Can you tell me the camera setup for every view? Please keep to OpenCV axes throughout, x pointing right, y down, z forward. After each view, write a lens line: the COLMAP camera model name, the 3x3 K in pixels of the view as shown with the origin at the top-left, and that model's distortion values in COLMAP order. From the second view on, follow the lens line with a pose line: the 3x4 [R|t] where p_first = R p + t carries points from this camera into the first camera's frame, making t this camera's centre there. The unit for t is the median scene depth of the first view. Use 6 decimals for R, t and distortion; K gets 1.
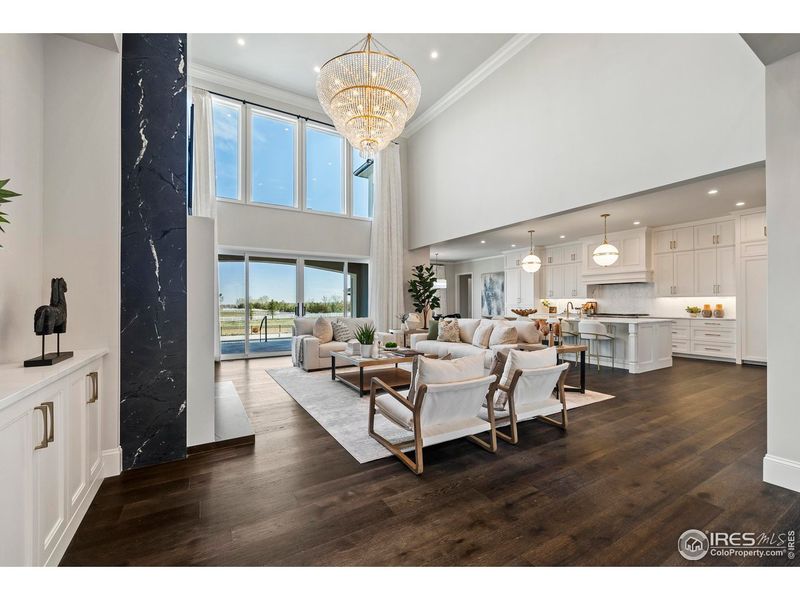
lens RADIAL K [[340.0, 0, 401.4], [0, 340.0, 302.4], [0, 0, 1]] dist [-0.001949, -0.000057]
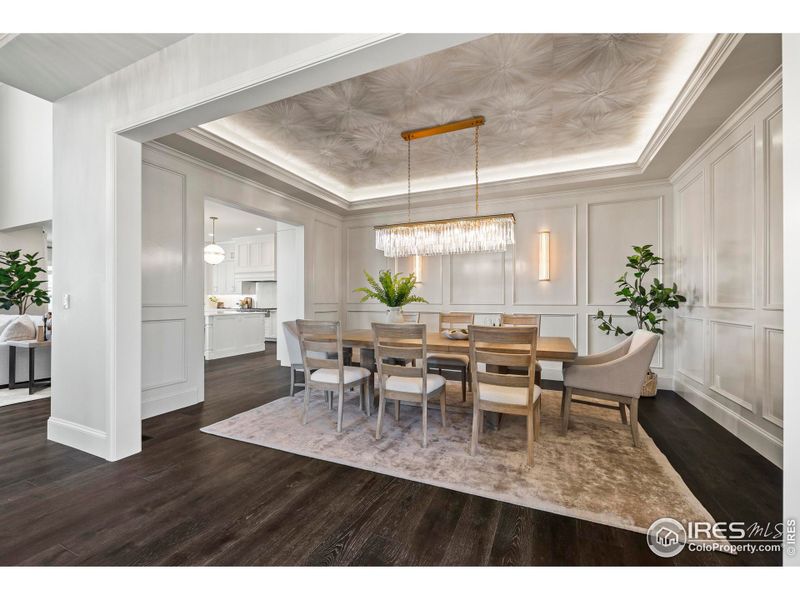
lens RADIAL K [[340.0, 0, 397.4], [0, 340.0, 300.2], [0, 0, 1]] dist [-0.001949, -0.000057]
pose [[0.823434, 0.003225, 0.567402, 0.347920], [-0.004646, 0.999989, 0.001058, 0.003648], [-0.567392, -0.003508, 0.823440, -0.178465]]
